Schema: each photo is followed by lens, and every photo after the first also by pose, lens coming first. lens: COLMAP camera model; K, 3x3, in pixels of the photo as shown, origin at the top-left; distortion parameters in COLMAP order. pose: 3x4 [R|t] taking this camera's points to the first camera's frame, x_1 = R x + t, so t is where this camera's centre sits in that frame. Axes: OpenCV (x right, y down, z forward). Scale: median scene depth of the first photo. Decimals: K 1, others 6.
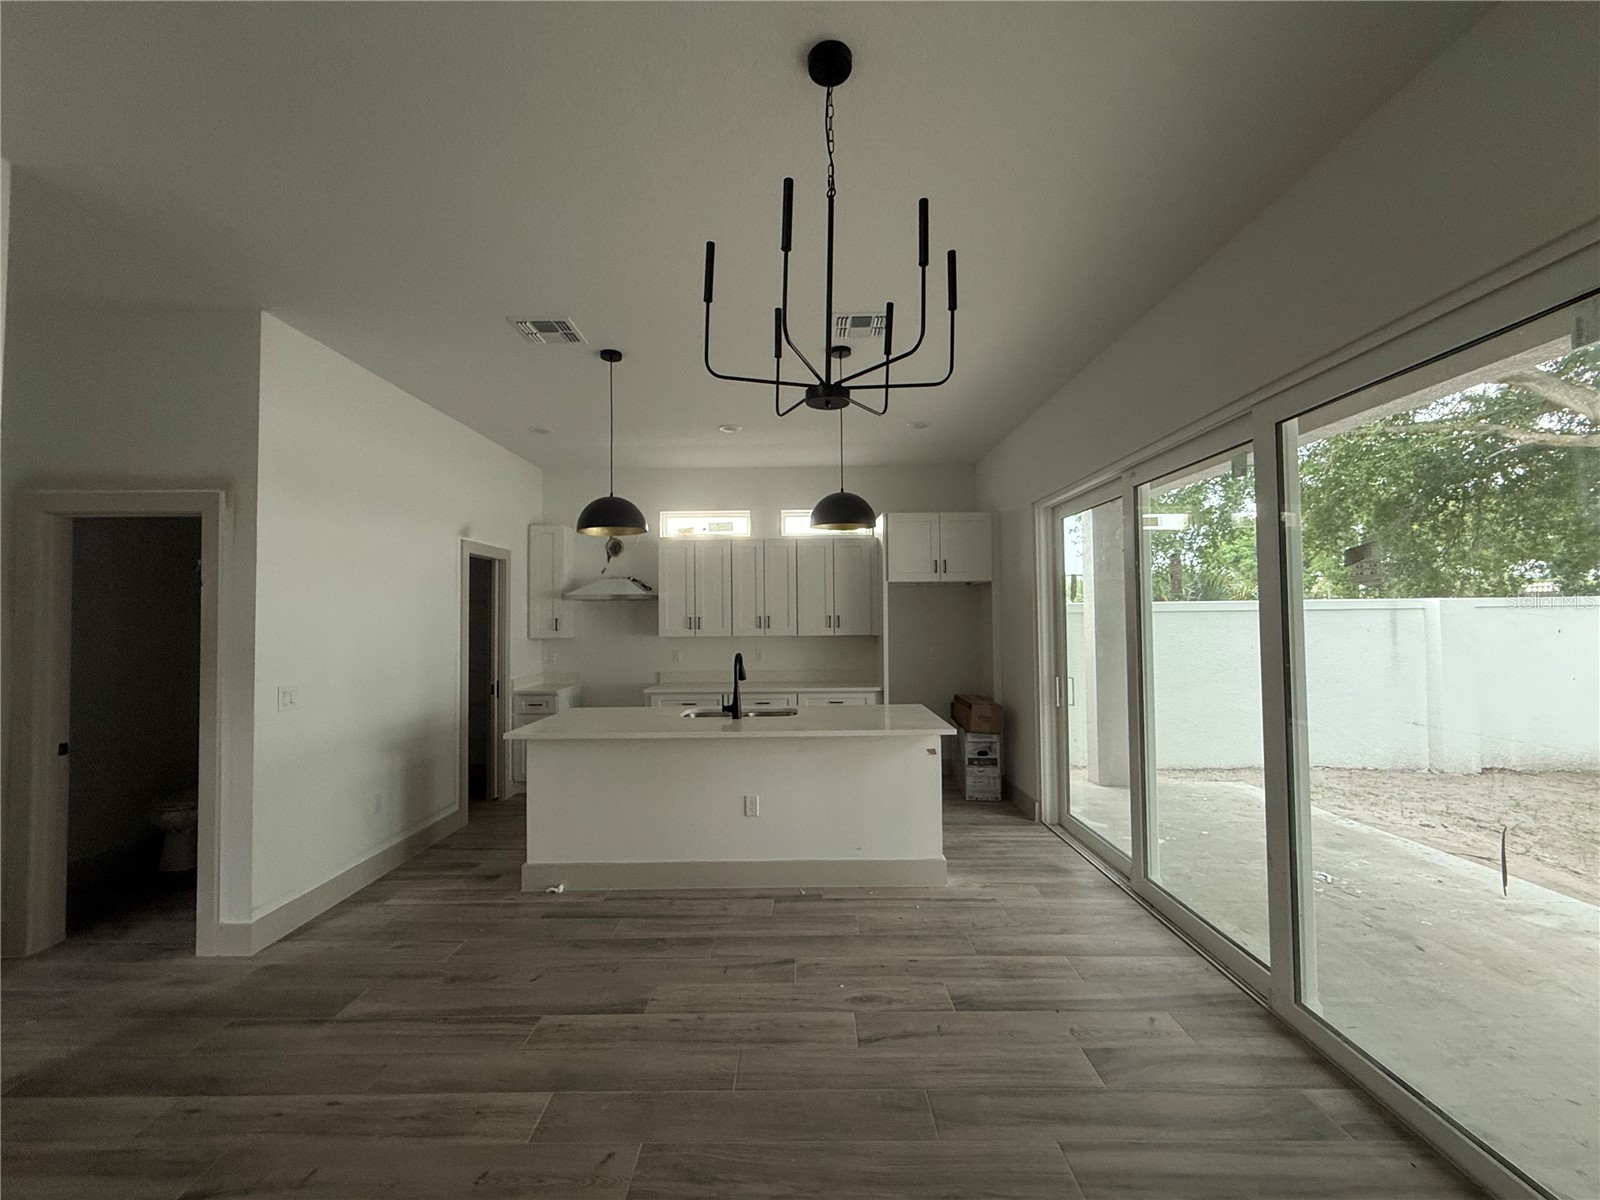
lens RADIAL K [[637.3, 0, 799.9], [0, 637.3, 605.3], [0, 0, 1]] dist [0.001670, -0.000956]
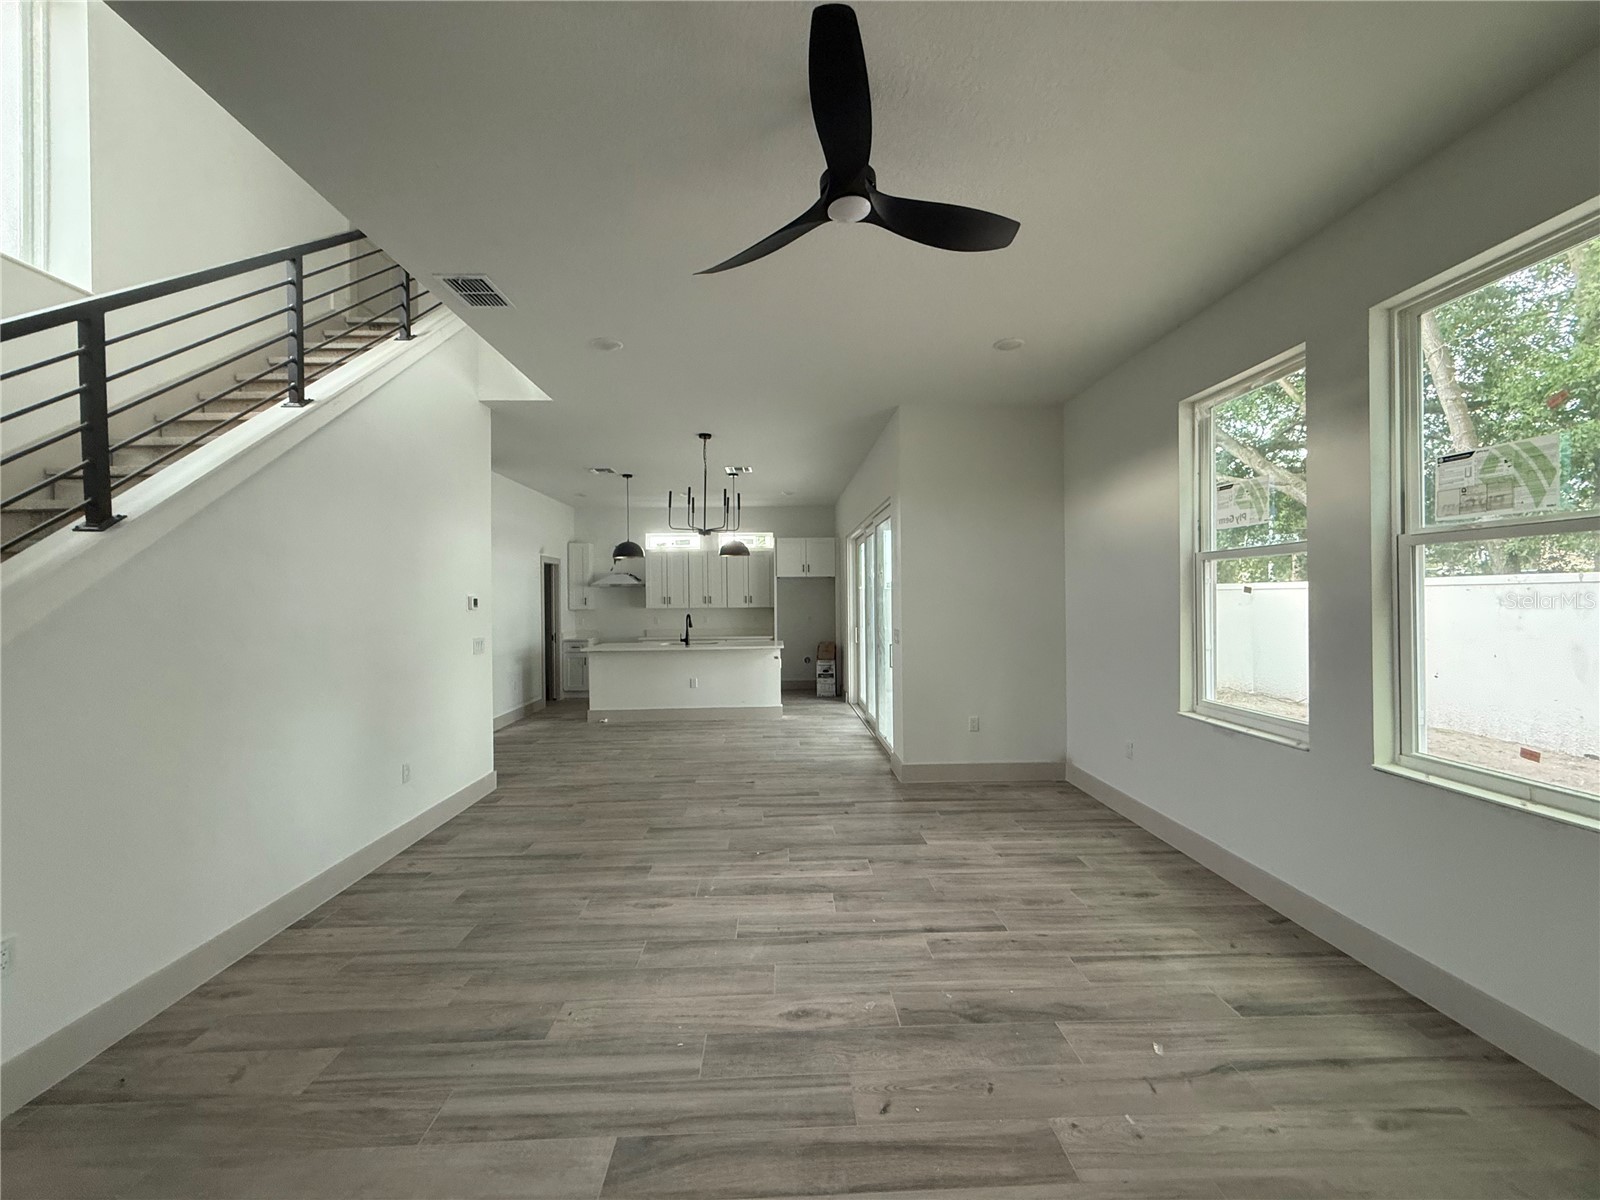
lens RADIAL K [[637.3, 0, 799.7], [0, 637.3, 603.2], [0, 0, 1]] dist [0.001670, -0.000956]
pose [[0.999169, -0.002043, 0.040719, 0.137018], [0.000988, 0.999664, 0.025915, -0.009640], [-0.040758, -0.025853, 0.998835, -0.819336]]
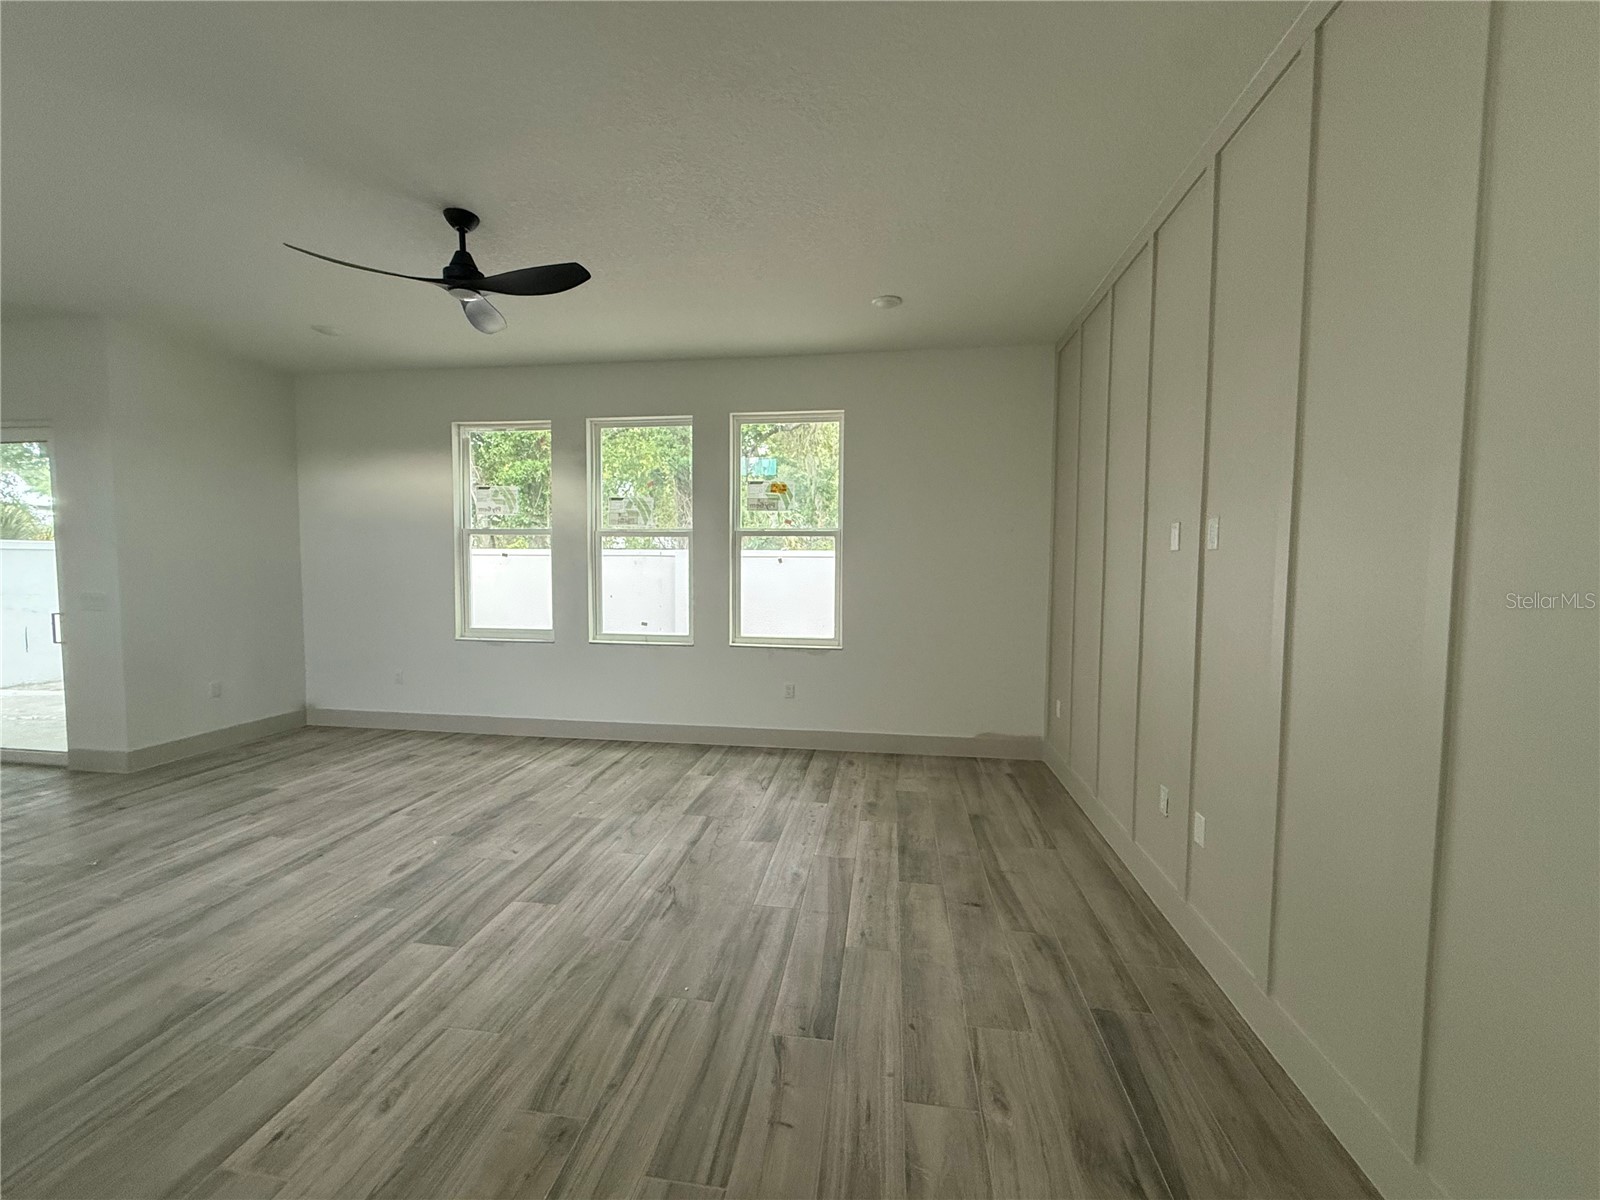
lens RADIAL K [[637.3, 0, 796.2], [0, 637.3, 600.9], [0, 0, 1]] dist [0.001670, -0.000956]
pose [[0.141893, -0.048852, 0.988676, -0.348213], [-0.030096, 0.998107, 0.053637, -0.001261], [-0.989424, -0.037366, 0.140154, -0.818419]]
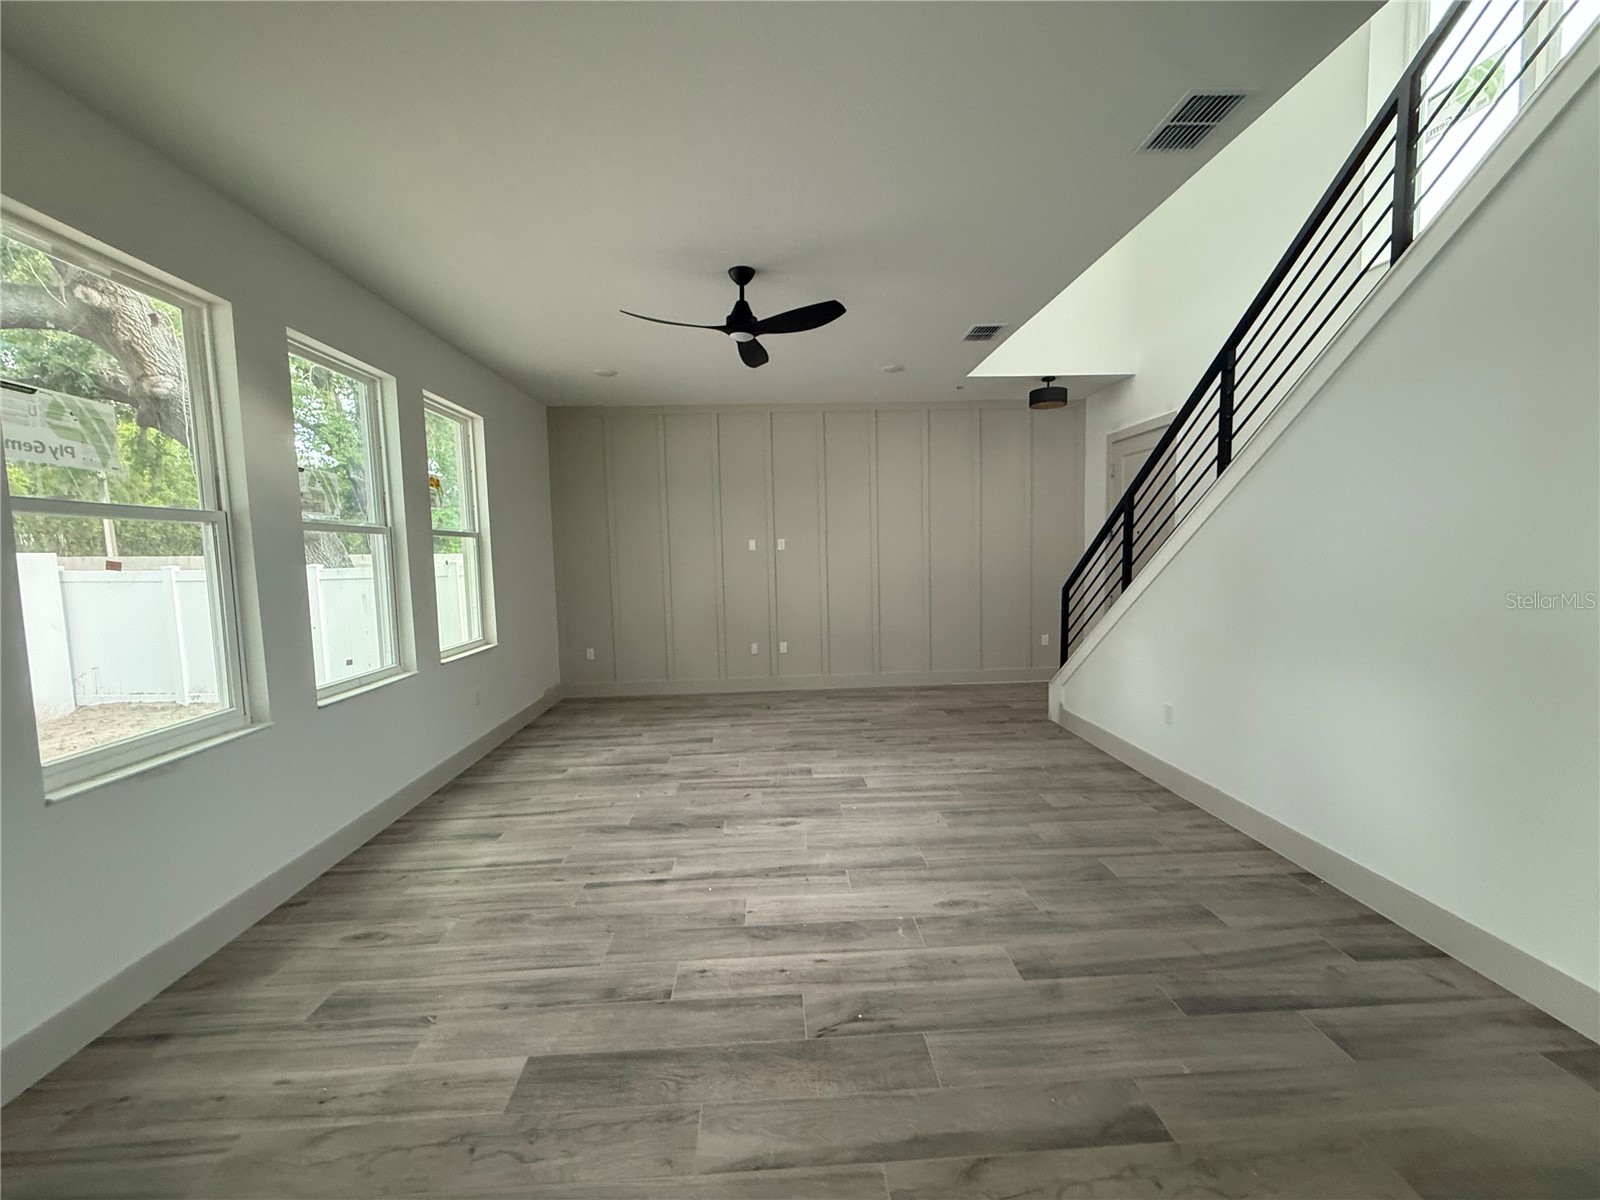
lens RADIAL K [[637.3, 0, 795.3], [0, 637.3, 608.1], [0, 0, 1]] dist [0.001670, -0.000956]
pose [[-0.998277, 0.038868, -0.043967, 0.166213], [0.035800, 0.997006, 0.068534, 0.009241], [0.046499, 0.066842, -0.996680, 0.248782]]
